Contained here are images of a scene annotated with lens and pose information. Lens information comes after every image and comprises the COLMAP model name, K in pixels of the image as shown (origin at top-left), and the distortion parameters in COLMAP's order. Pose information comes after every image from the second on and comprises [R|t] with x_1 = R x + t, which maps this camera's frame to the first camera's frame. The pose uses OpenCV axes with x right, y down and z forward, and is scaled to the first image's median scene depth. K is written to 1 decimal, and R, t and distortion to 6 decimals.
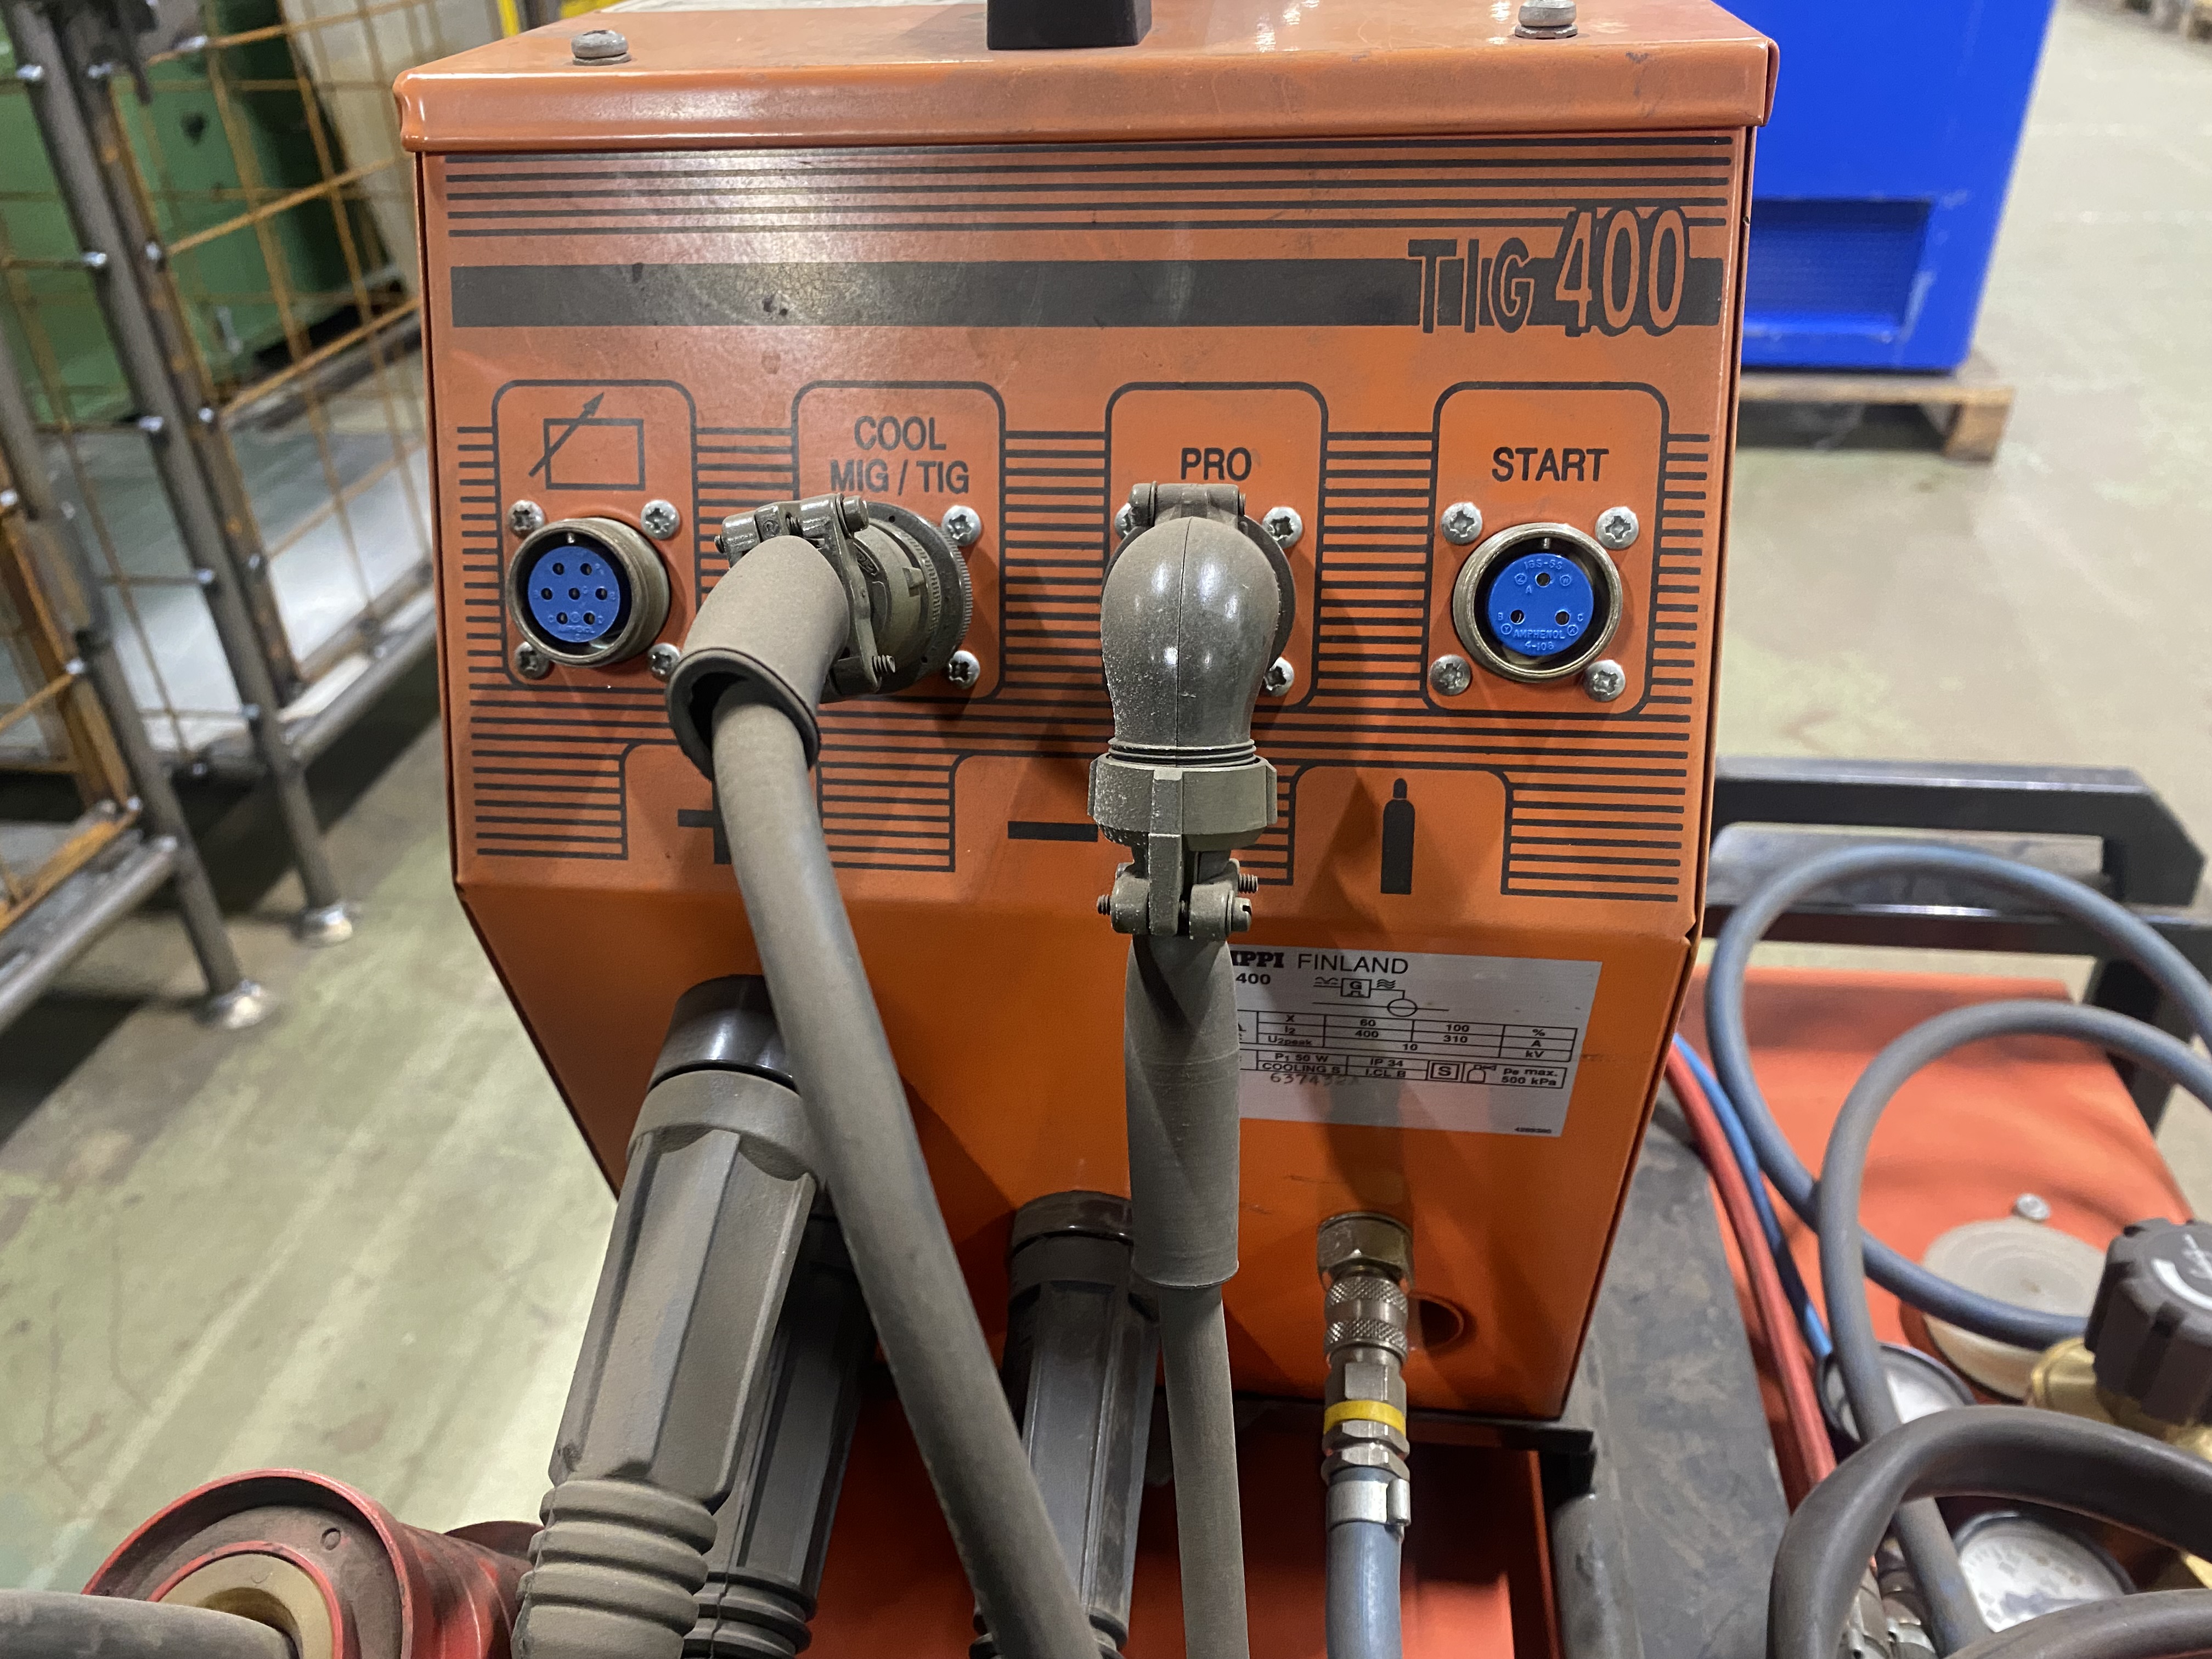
lens RADIAL K [[1673.5, 0, 1068.0], [0, 1673.5, 822.8], [0, 0, 1]] dist [0.053904, -0.123682]
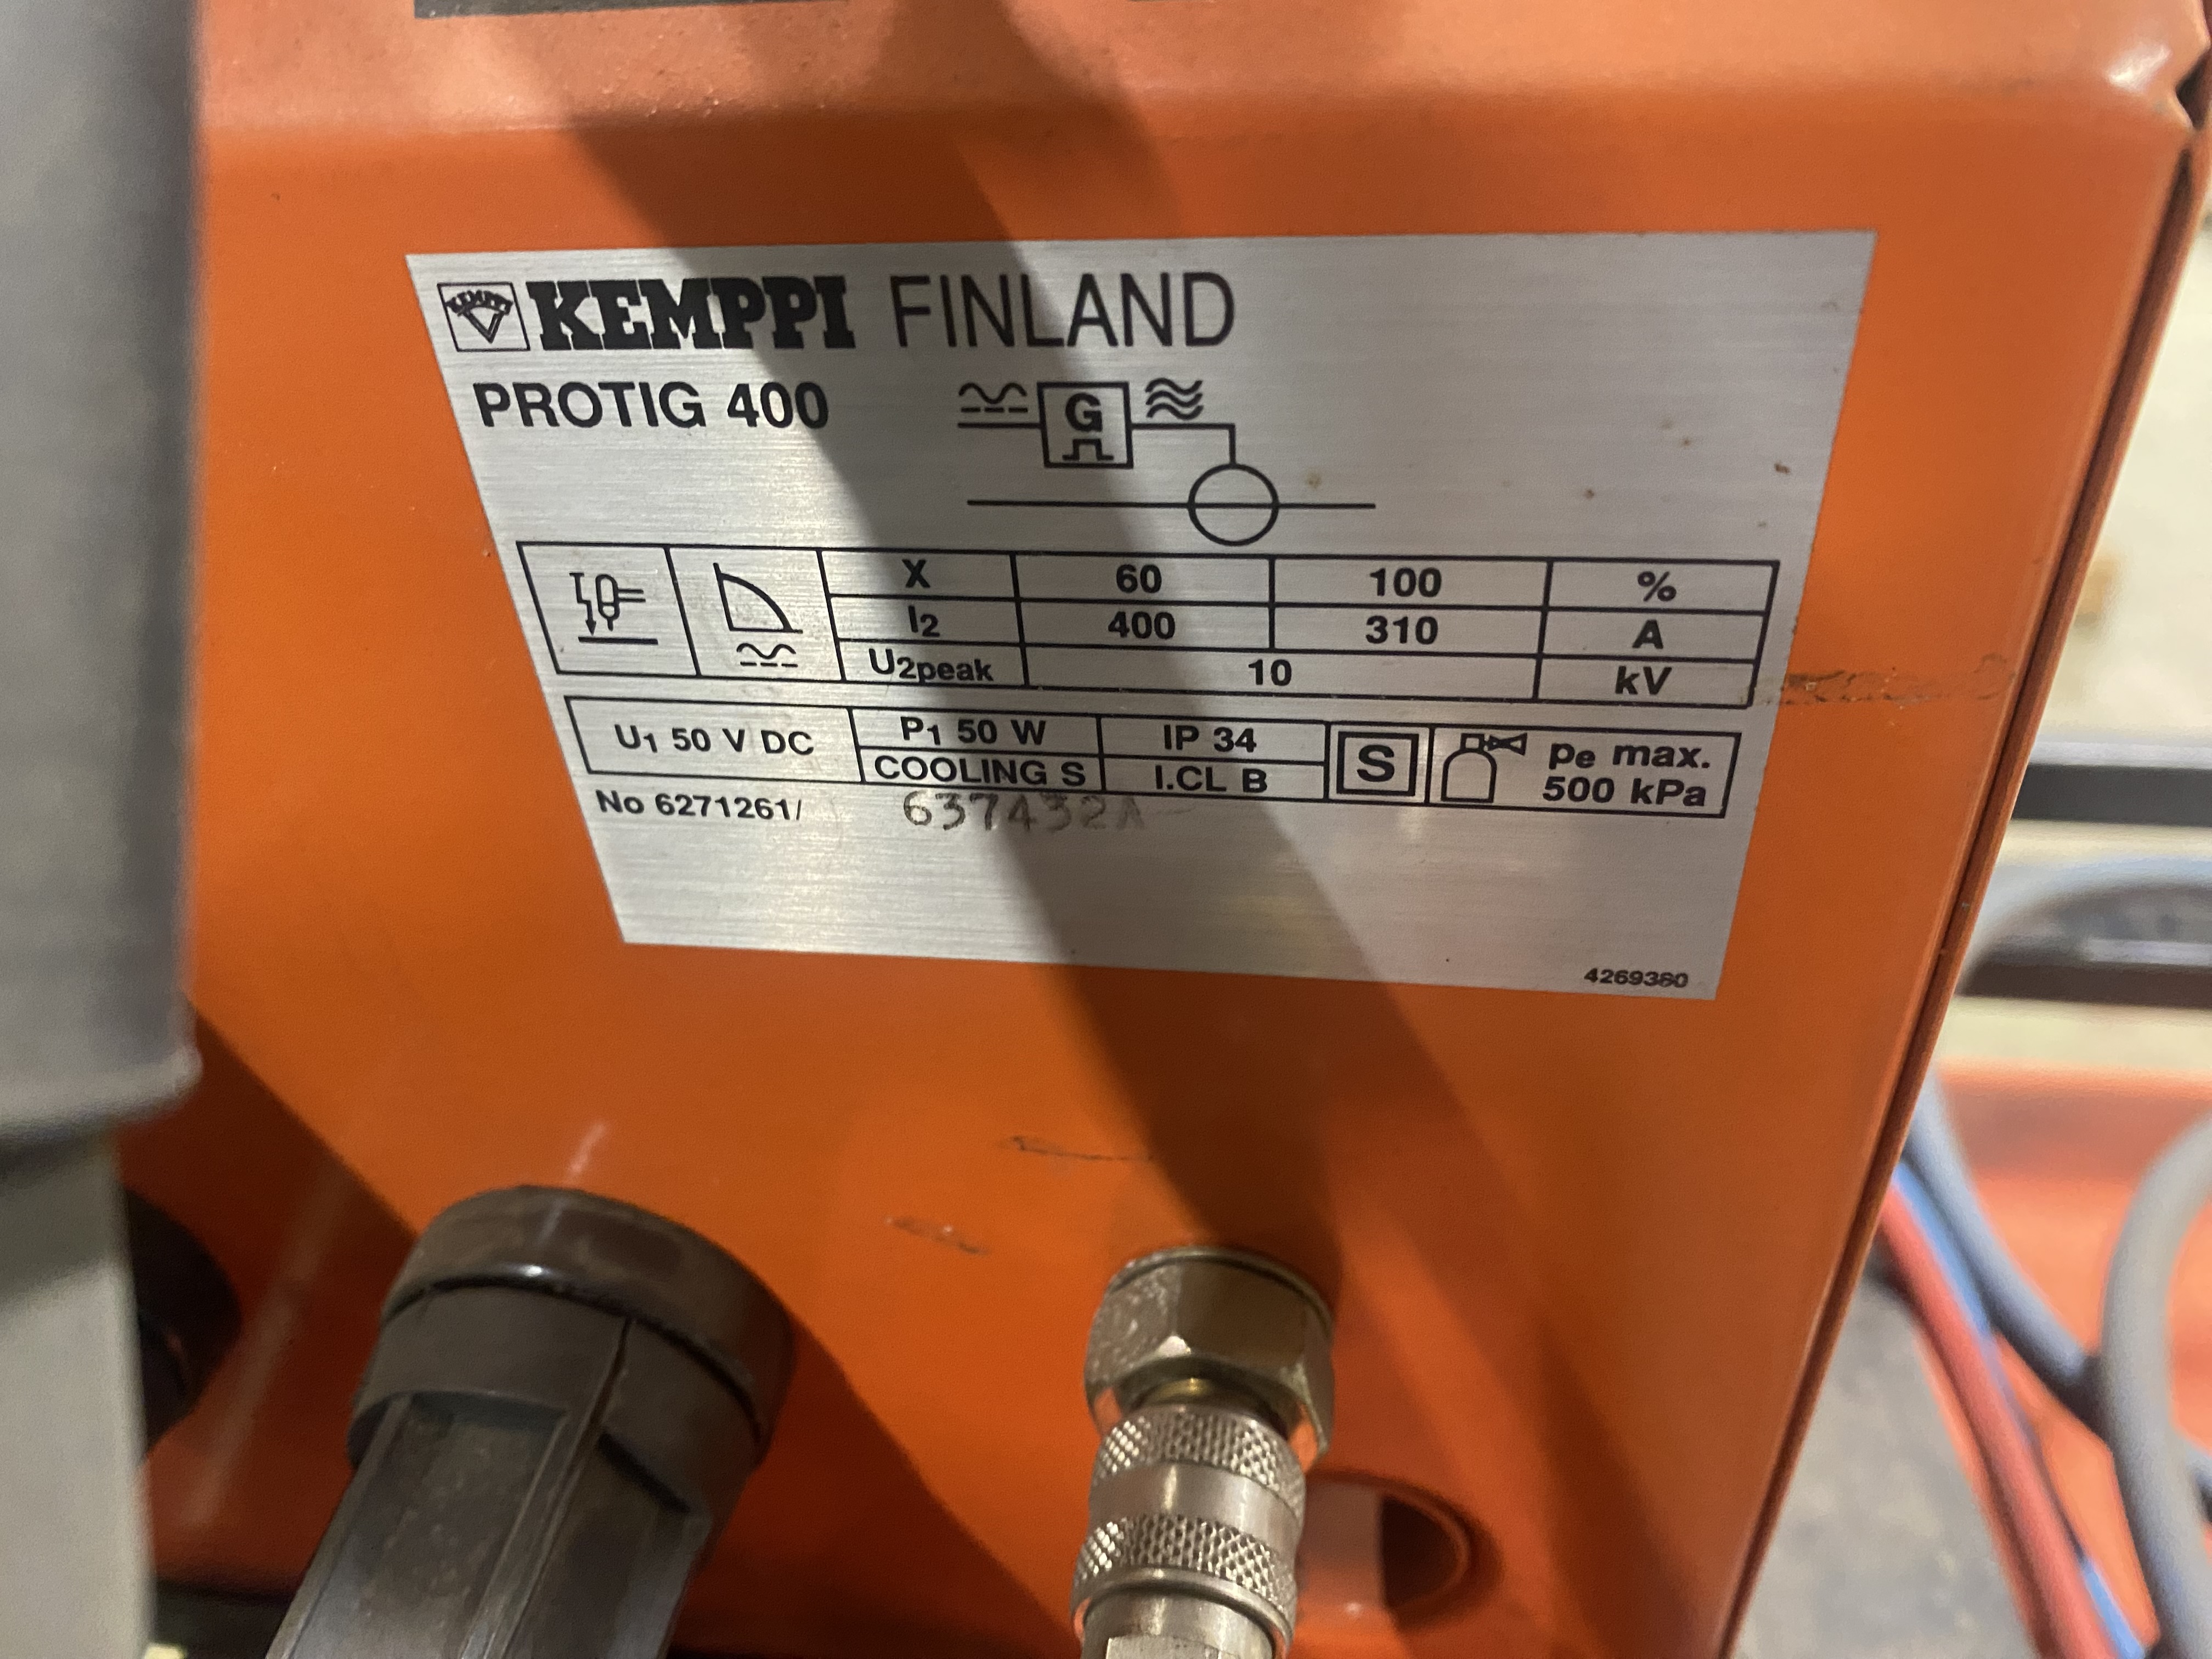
lens RADIAL K [[1724.4, 0, 1110.6], [0, 1724.4, 855.2], [0, 0, 1]] dist [0.005266, 0.009170]
pose [[0.999259, 0.033973, -0.018094, 0.175735], [-0.035619, 0.994337, -0.100124, 0.201396], [0.014590, 0.100694, 0.994810, 0.647293]]
